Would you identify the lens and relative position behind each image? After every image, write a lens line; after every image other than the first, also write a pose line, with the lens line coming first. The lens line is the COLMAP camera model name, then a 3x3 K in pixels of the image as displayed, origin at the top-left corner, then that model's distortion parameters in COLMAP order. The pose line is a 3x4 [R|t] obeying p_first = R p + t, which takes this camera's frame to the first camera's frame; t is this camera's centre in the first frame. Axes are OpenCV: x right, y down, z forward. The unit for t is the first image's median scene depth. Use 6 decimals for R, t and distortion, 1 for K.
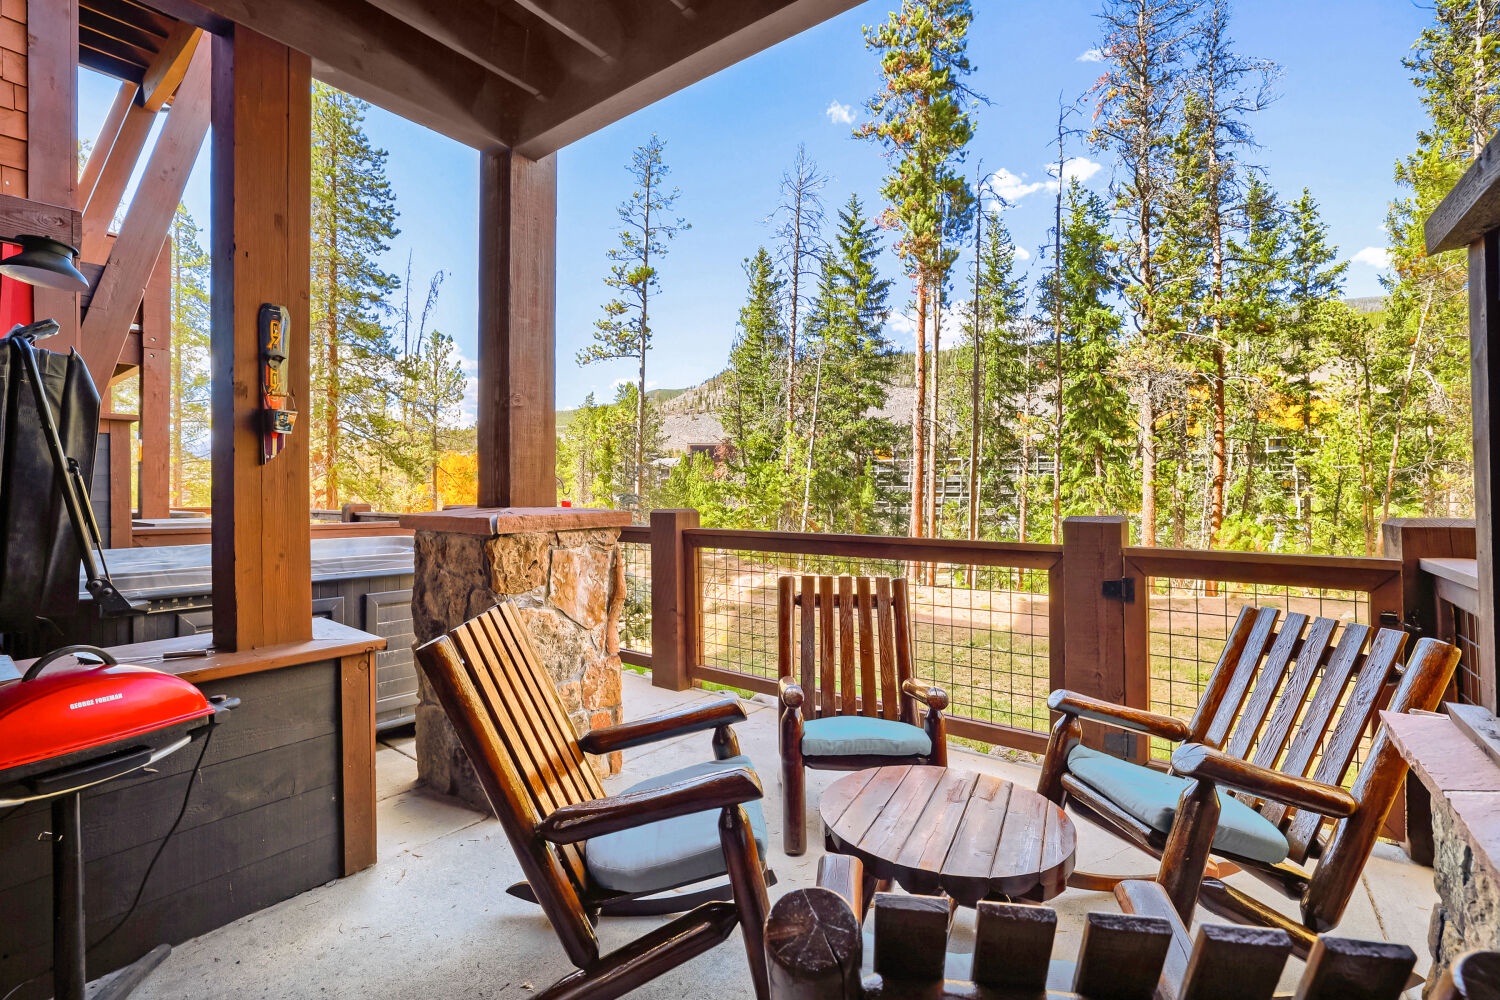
lens RADIAL K [[659.4, 0, 750.0], [0, 659.4, 500.0], [0, 0, 1]] dist [-0.018415, 0.000248]
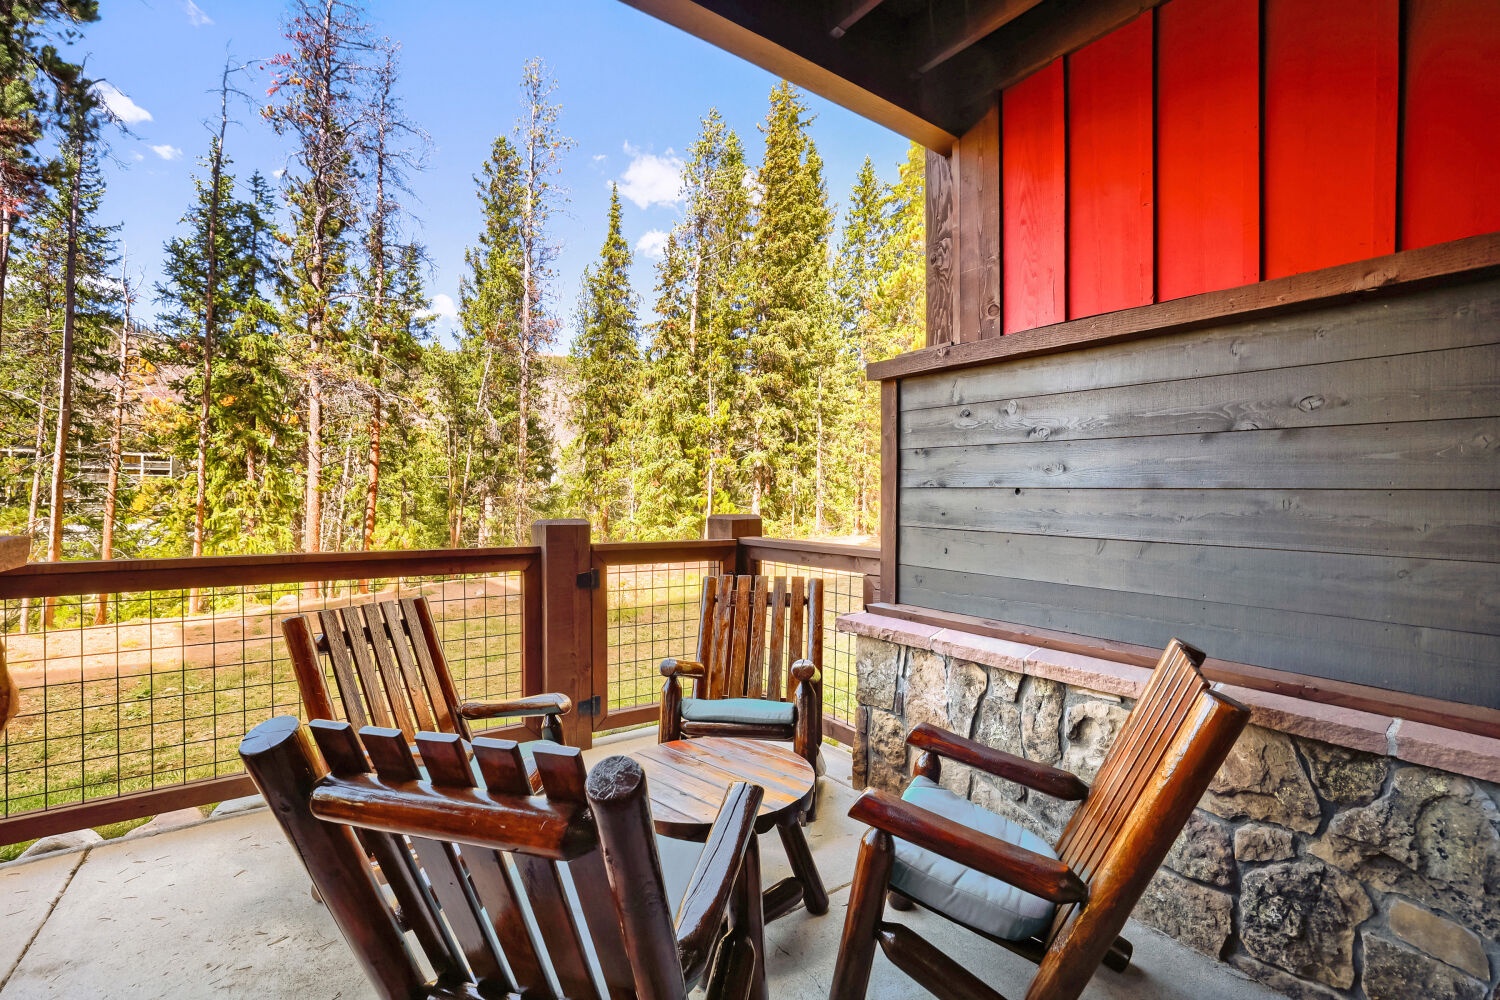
lens RADIAL K [[652.8, 0, 732.3], [0, 652.8, 501.0], [0, 0, 1]] dist [-0.048523, 0.019327]
pose [[0.324567, -0.003935, 0.945854, -0.108588], [0.009793, 0.999952, 0.000800, -0.001003], [-0.945812, 0.009003, 0.324590, 0.082490]]
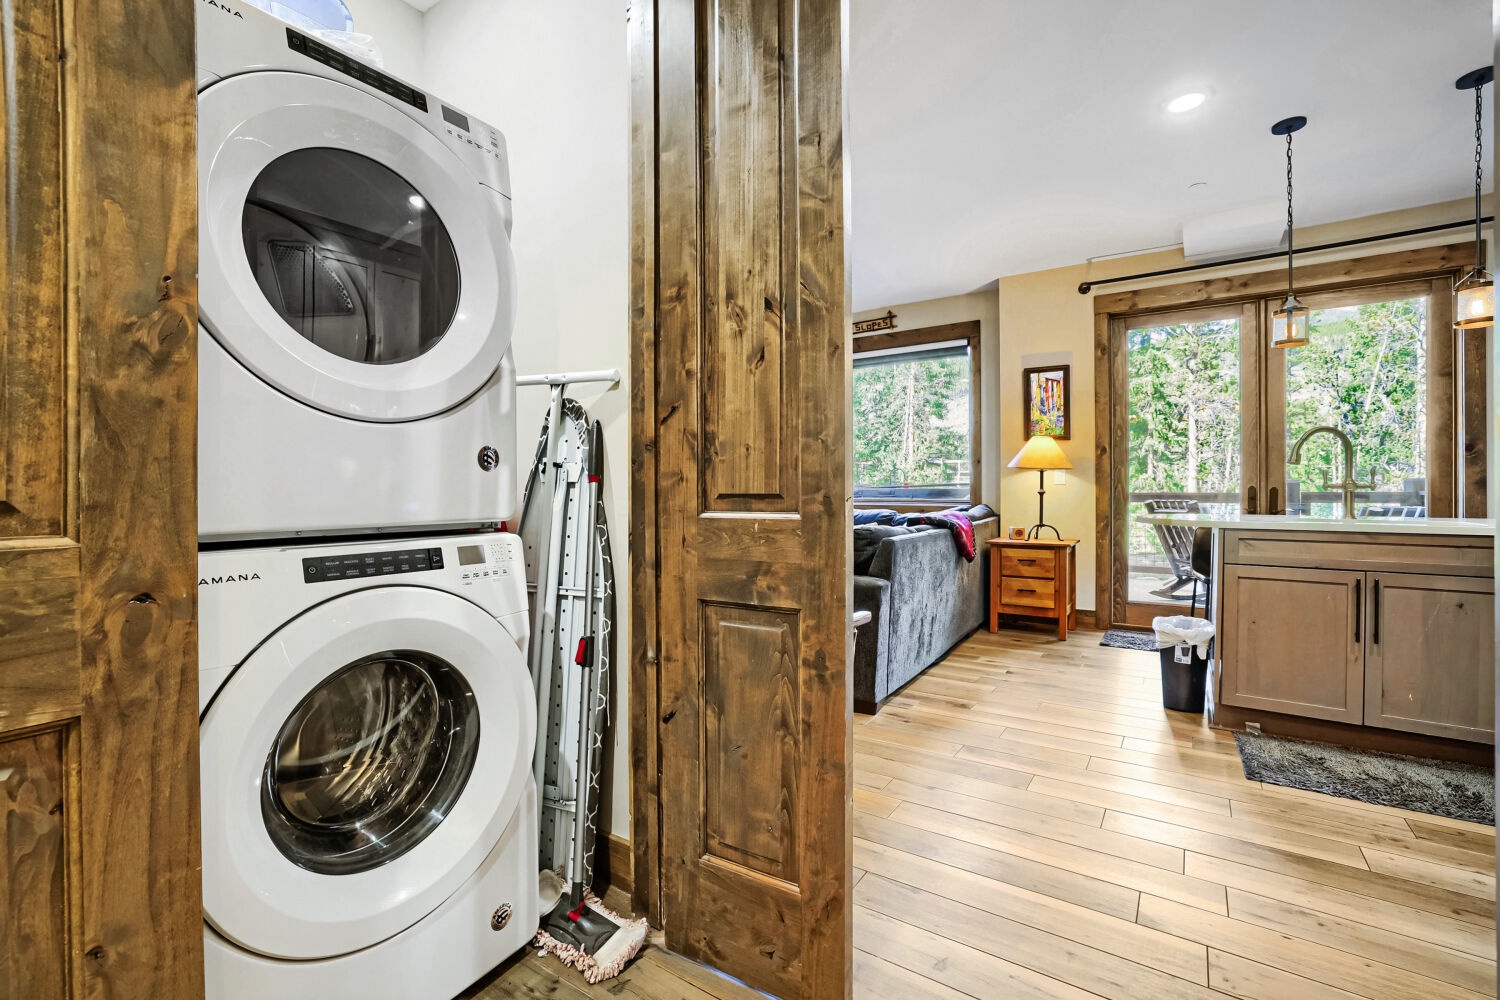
lens RADIAL K [[646.2, 0, 778.3], [0, 646.2, 488.2], [0, 0, 1]] dist [0.001273, 0.000560]
pose [[0.997584, 0.000609, 0.069467, -0.366776], [0.000865, 0.999775, -0.021178, 0.025163], [-0.069464, 0.021187, 0.997359, -0.308685]]
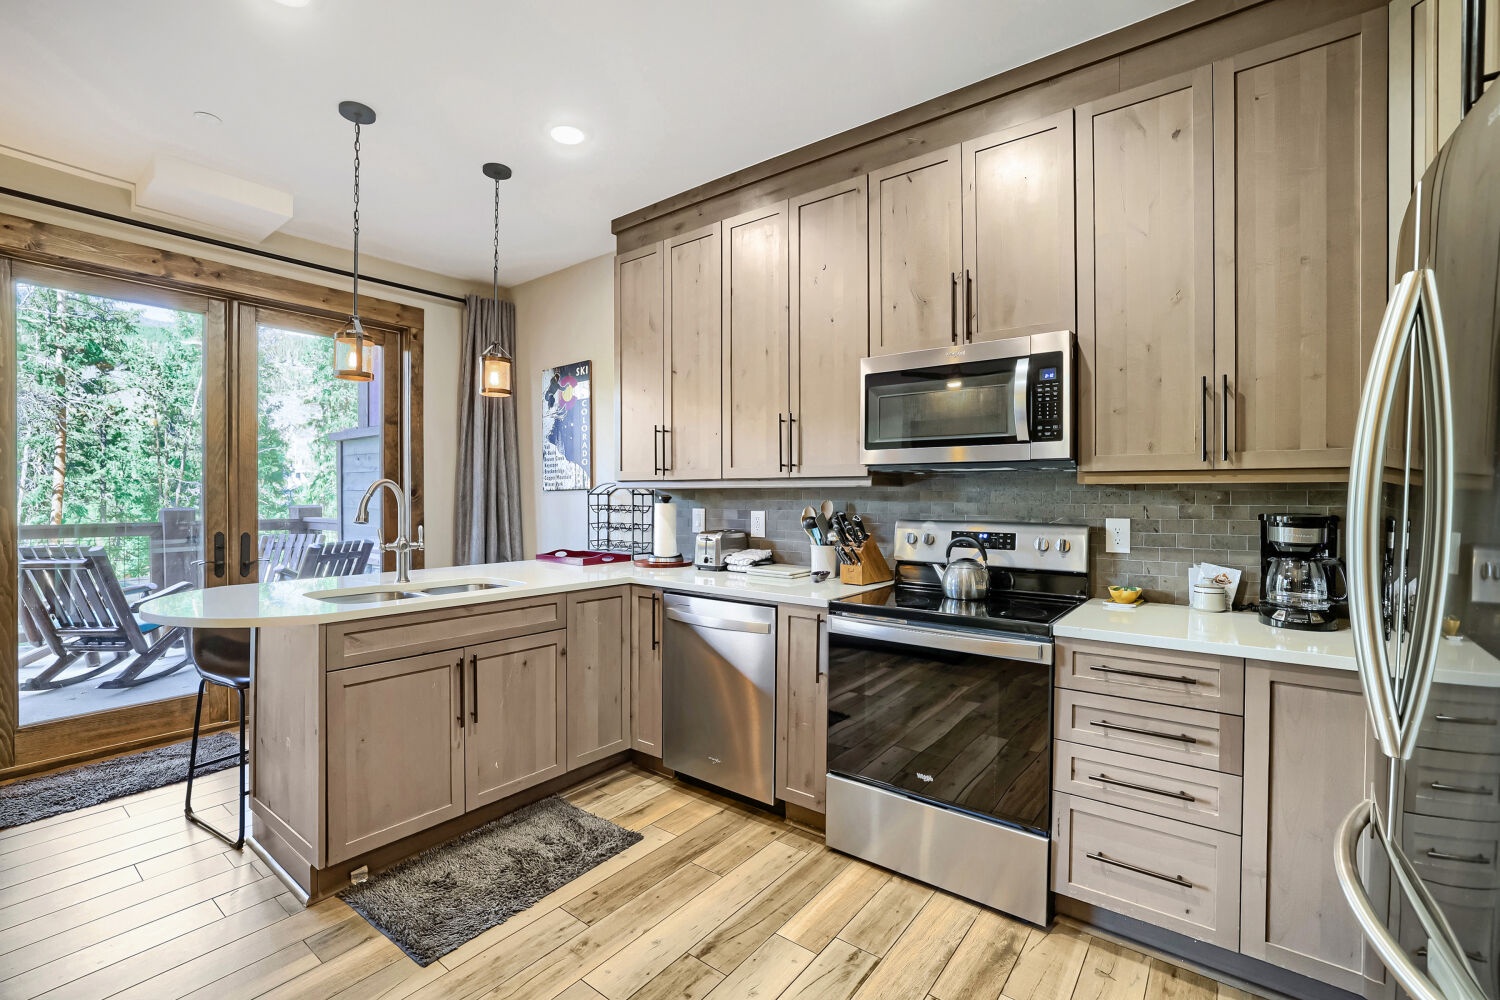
lens RADIAL K [[652.8, 0, 732.3], [0, 652.8, 501.0], [0, 0, 1]] dist [-0.048523, 0.019327]
pose [[0.029064, -0.006282, 0.999558, -0.353460], [0.017409, 0.999832, 0.005777, 0.005678], [-0.999426, 0.017234, 0.029168, -0.205185]]
